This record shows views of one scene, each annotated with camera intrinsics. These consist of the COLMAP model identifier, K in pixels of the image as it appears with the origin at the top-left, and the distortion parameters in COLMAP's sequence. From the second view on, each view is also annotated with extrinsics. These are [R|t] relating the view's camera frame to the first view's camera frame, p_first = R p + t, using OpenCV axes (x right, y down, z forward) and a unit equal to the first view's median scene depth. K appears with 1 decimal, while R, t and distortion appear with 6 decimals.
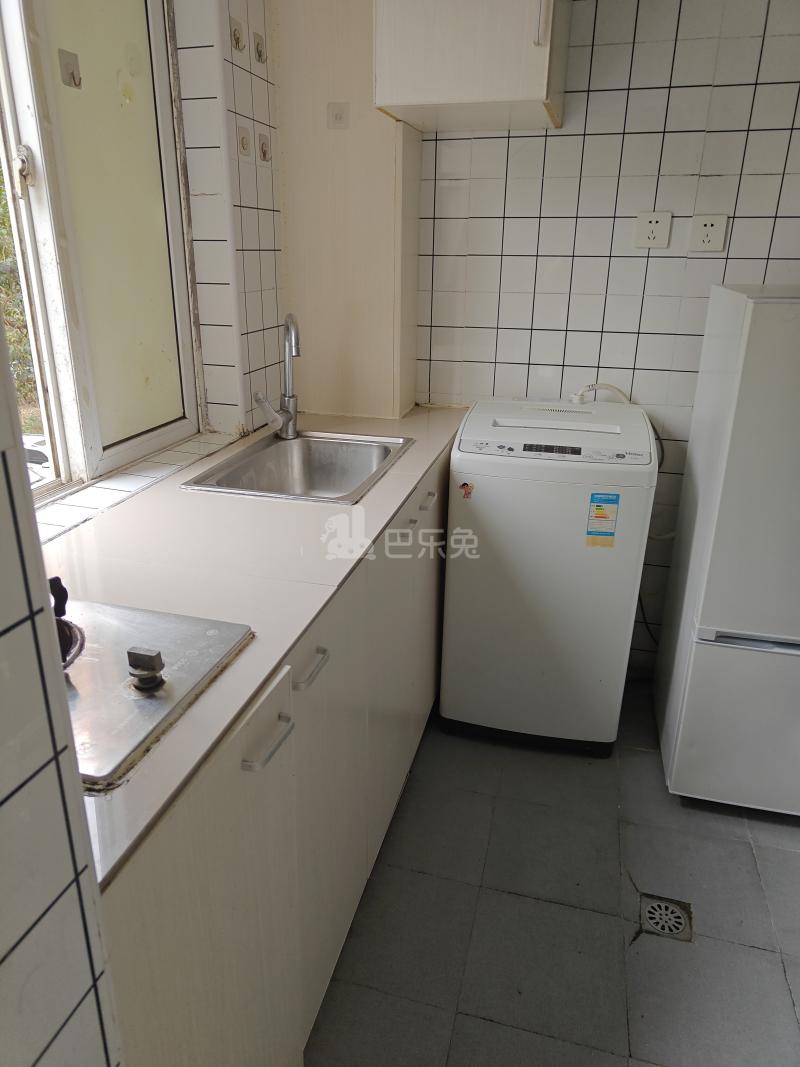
lens RADIAL K [[753.8, 0, 395.2], [0, 753.8, 517.0], [0, 0, 1]] dist [0.028182, 0.000017]
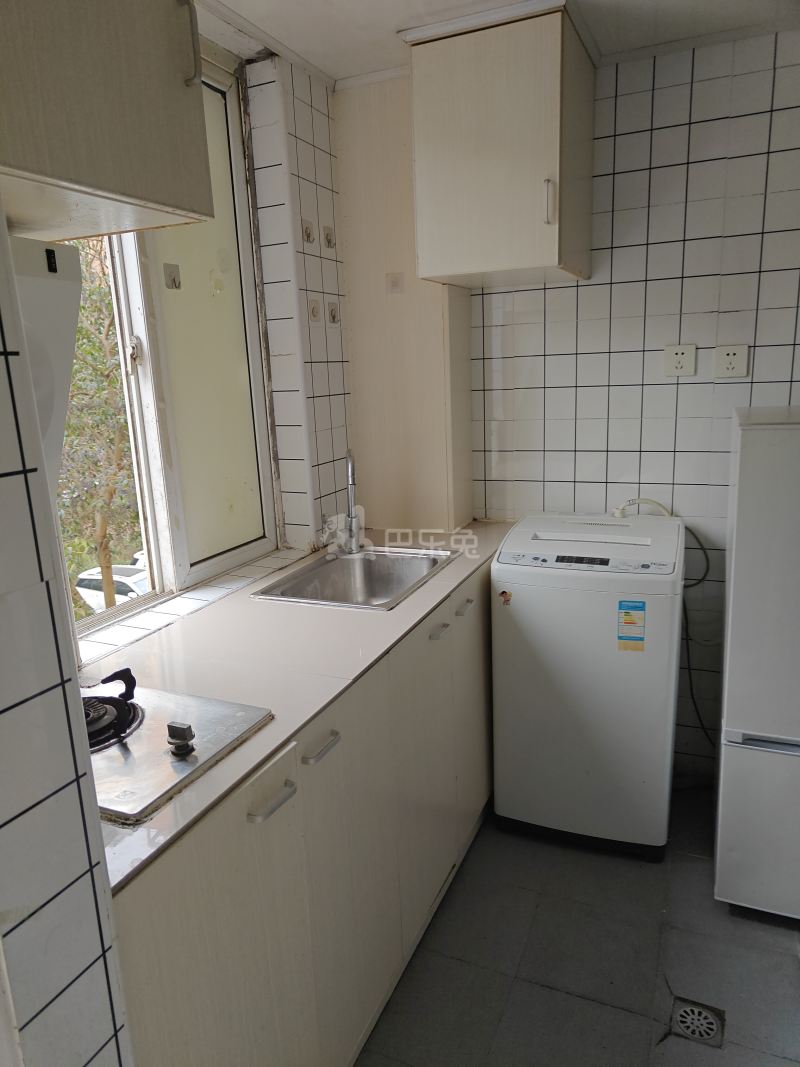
lens RADIAL K [[748.4, 0, 400.0], [0, 748.4, 533.5], [0, 0, 1]] dist [0.037413, 0.001350]
pose [[0.988496, -0.016842, -0.150307, 0.113937], [-0.001269, 0.992823, -0.119589, 0.002090], [0.151242, 0.118404, 0.981380, -0.119078]]
